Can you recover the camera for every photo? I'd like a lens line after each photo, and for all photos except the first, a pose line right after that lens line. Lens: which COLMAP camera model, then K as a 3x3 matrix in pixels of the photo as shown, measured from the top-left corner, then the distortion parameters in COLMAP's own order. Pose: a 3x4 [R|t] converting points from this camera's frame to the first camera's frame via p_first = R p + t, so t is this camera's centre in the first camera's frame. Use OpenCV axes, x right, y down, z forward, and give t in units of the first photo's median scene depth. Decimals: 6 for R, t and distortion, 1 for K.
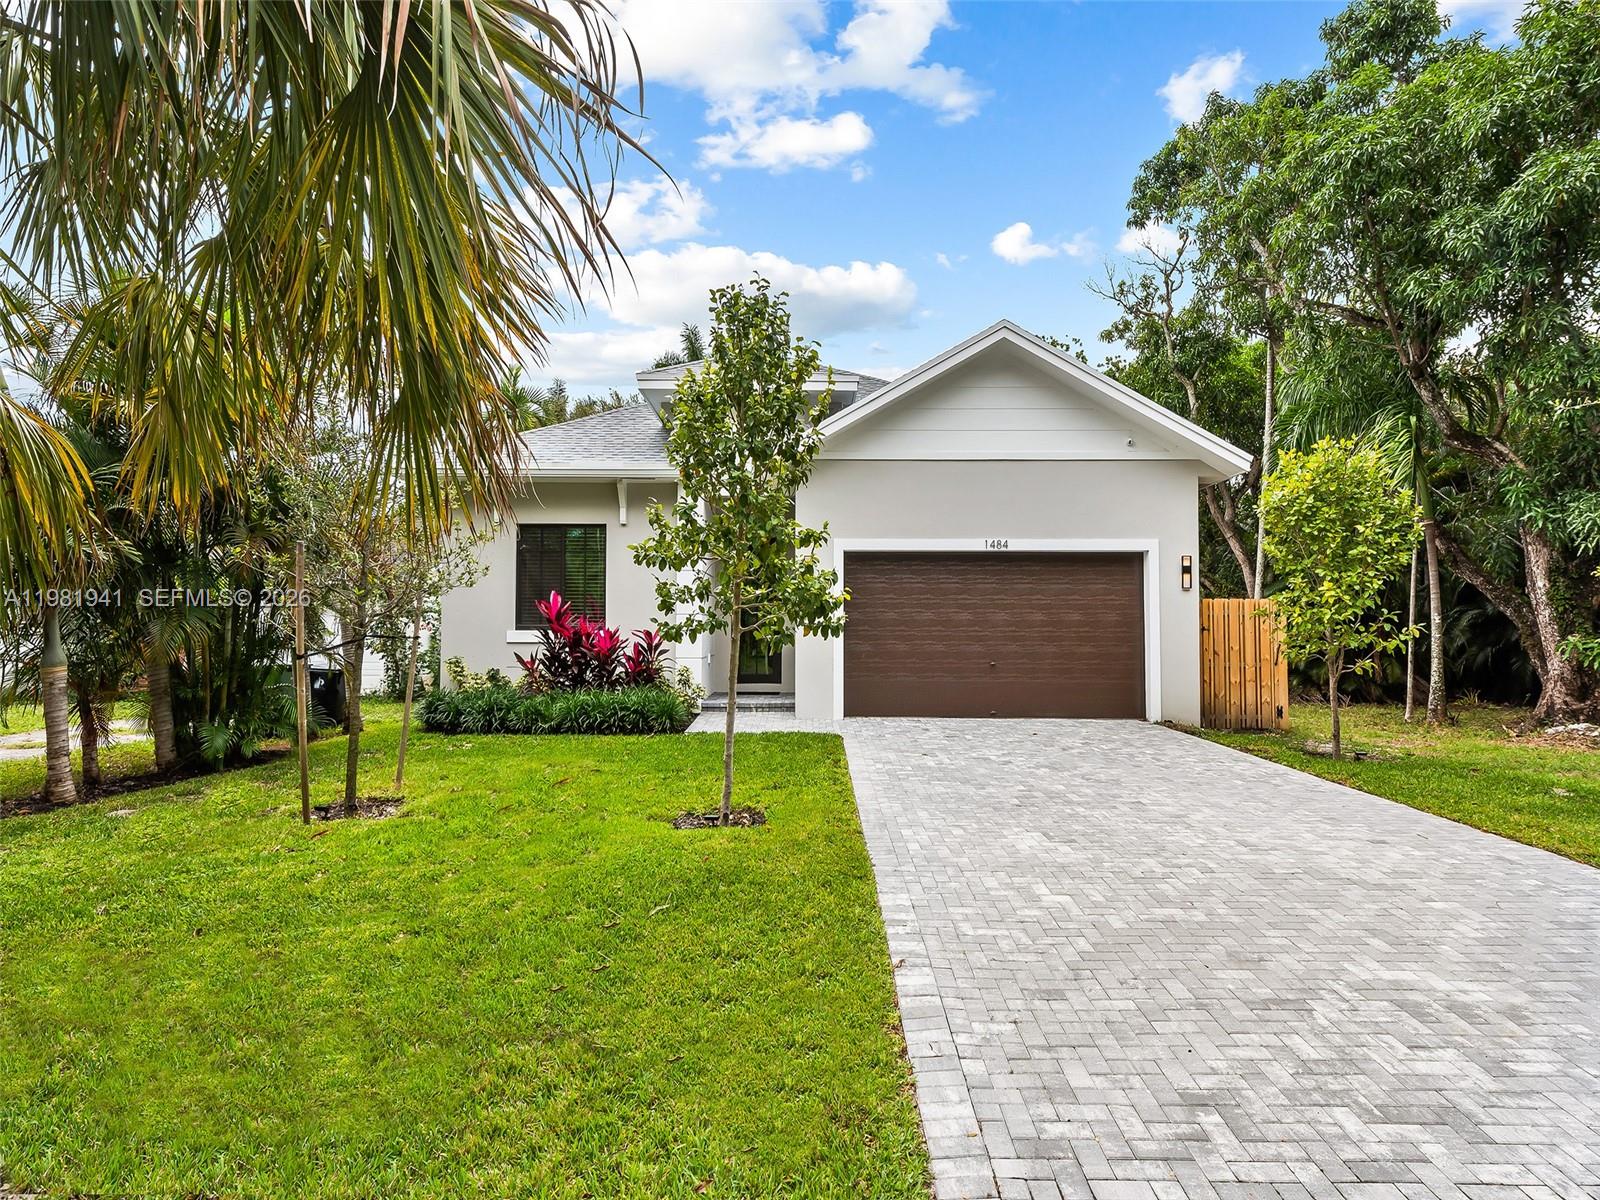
lens RADIAL K [[846.4, 0, 796.3], [0, 846.4, 600.0], [0, 0, 1]] dist [0.012477, -0.002919]
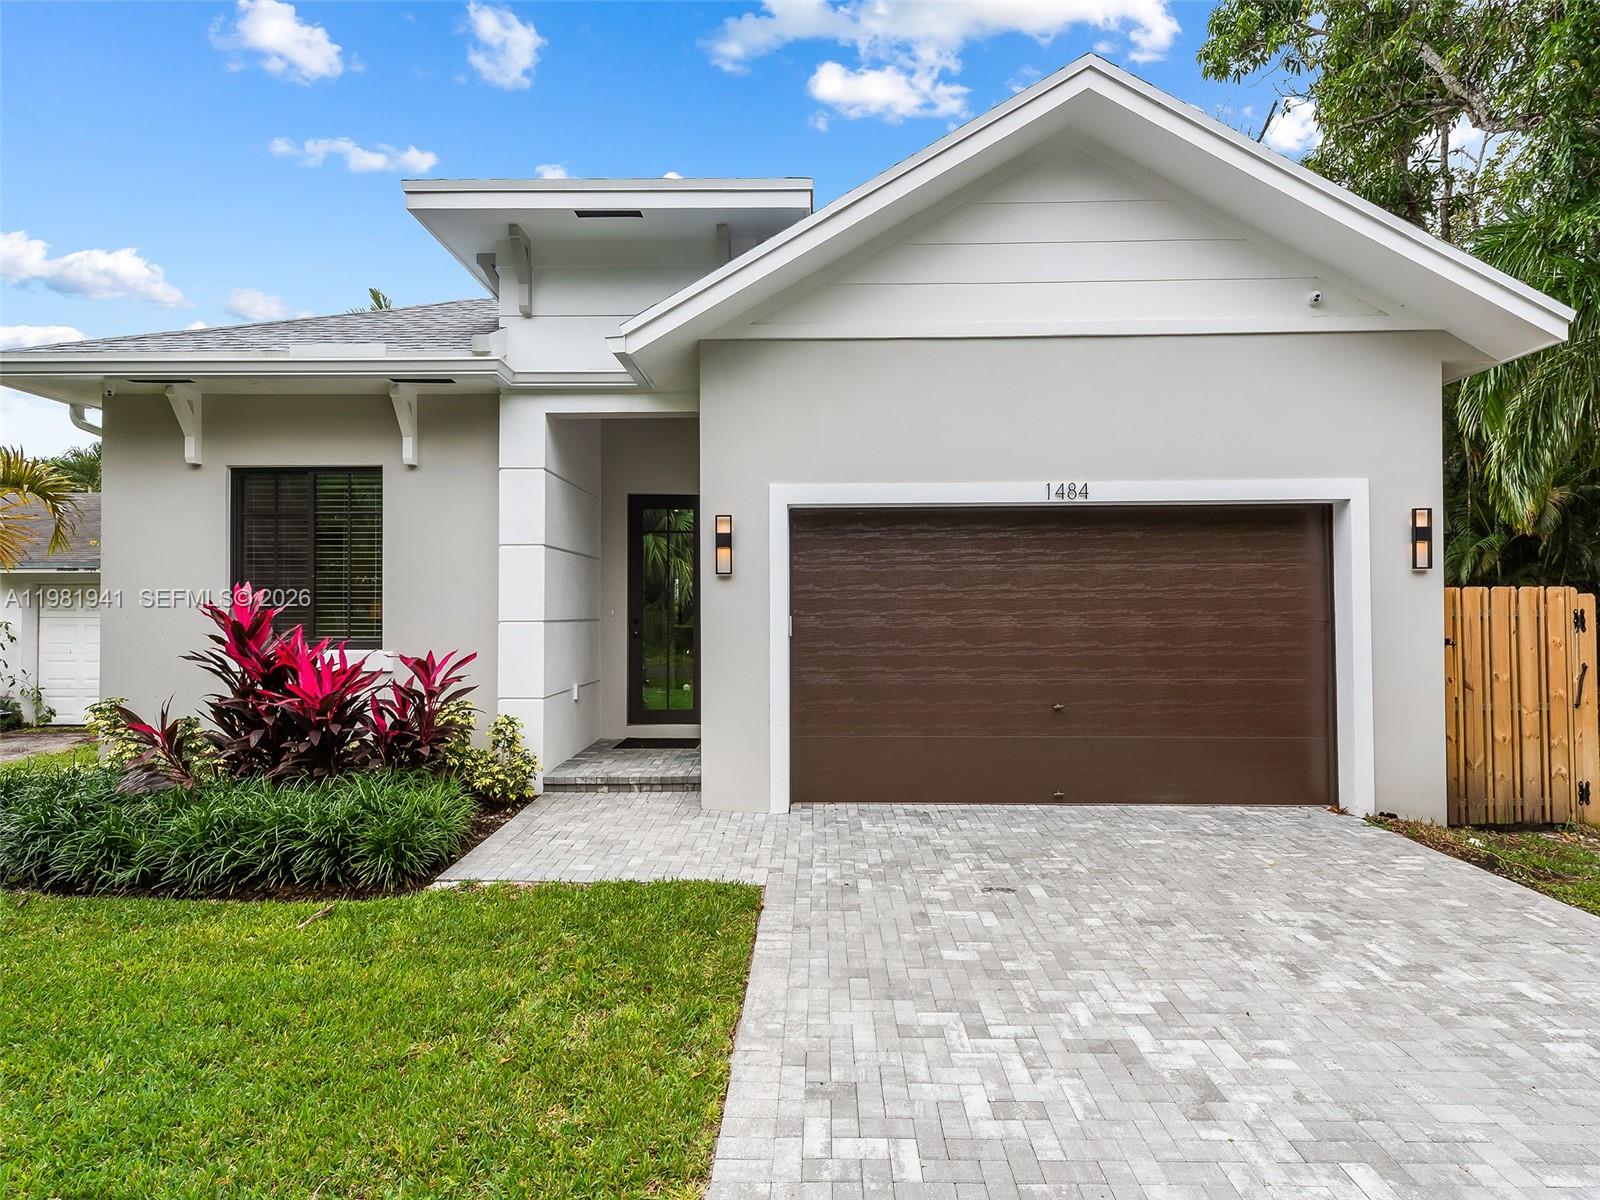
lens RADIAL K [[756.3, 0, 806.8], [0, 756.3, 599.3], [0, 0, 1]] dist [0.019325, -0.006833]
pose [[0.999967, -0.007766, -0.002561, 0.069633], [0.007814, 0.999785, 0.019207, -0.006724], [0.002411, -0.019226, 0.999812, 0.510719]]
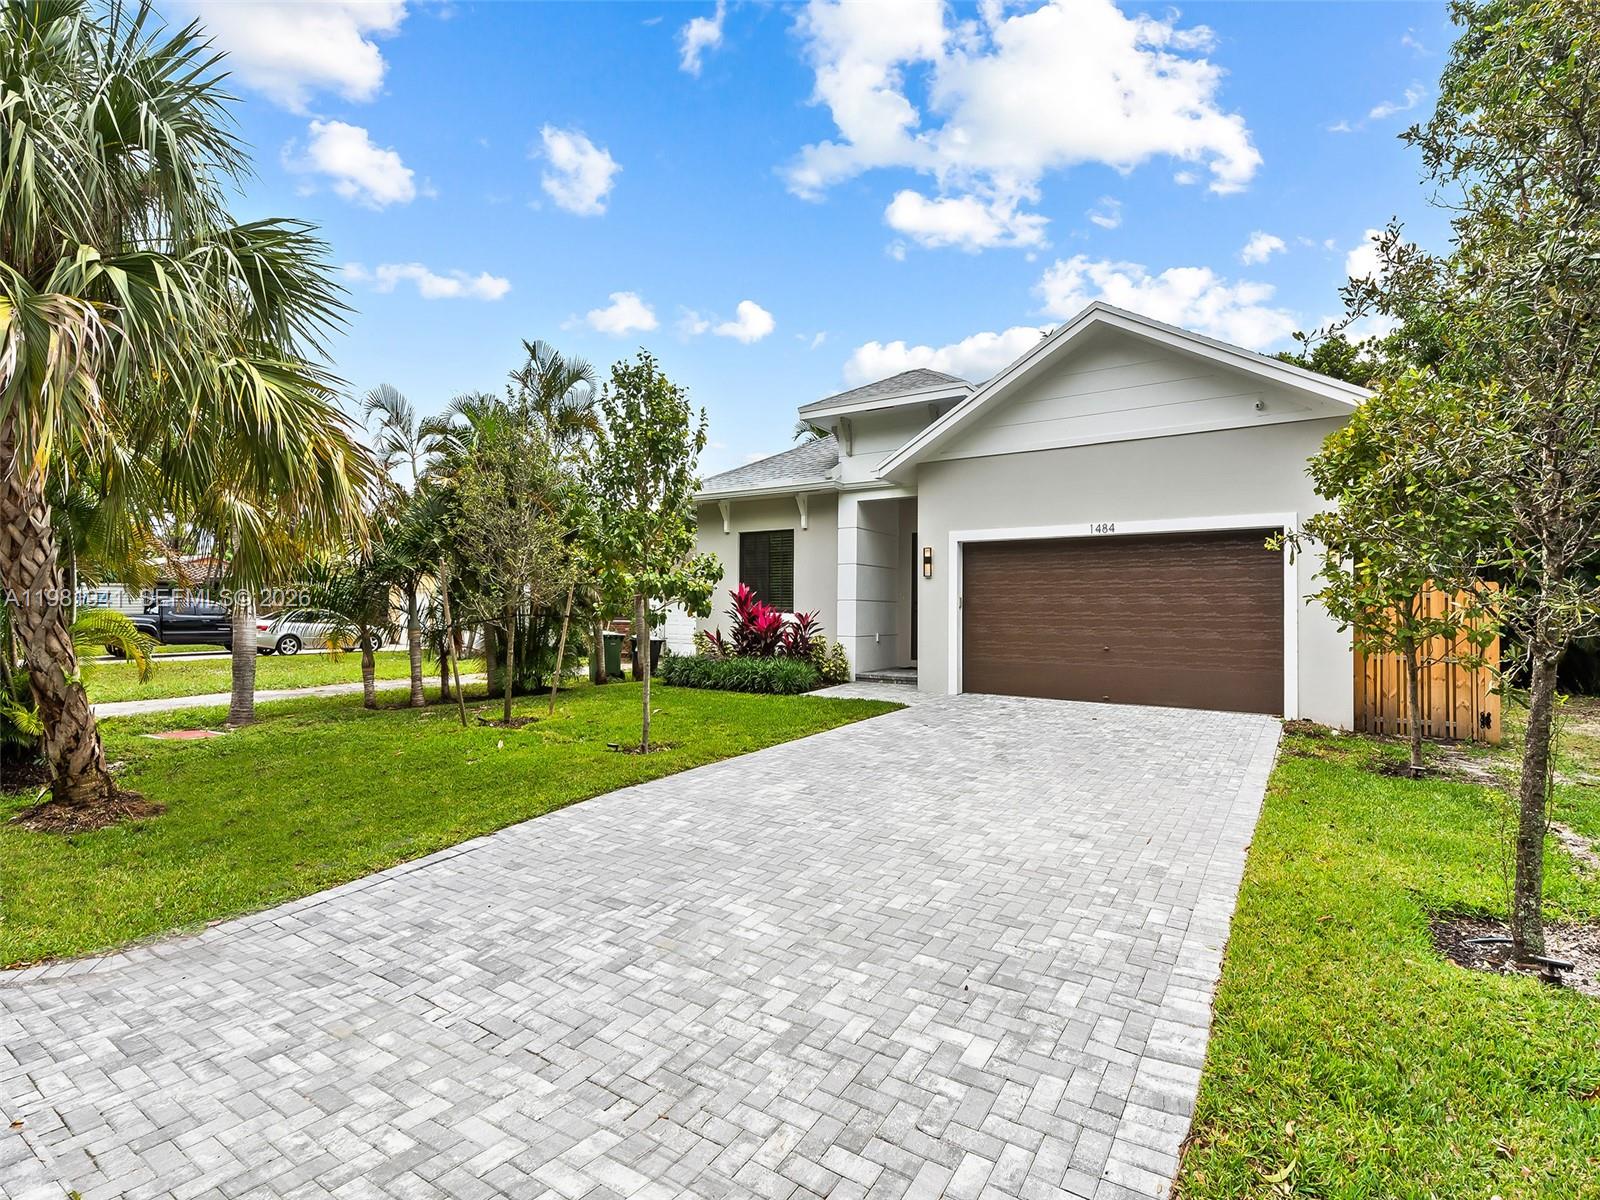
lens RADIAL K [[756.3, 0, 804.8], [0, 756.3, 604.4], [0, 0, 1]] dist [0.019325, -0.006833]
pose [[0.840362, -0.002038, -0.542022, 0.425942], [0.013690, 0.999754, 0.017466, 0.003101], [0.541853, -0.022099, 0.840183, 0.061708]]
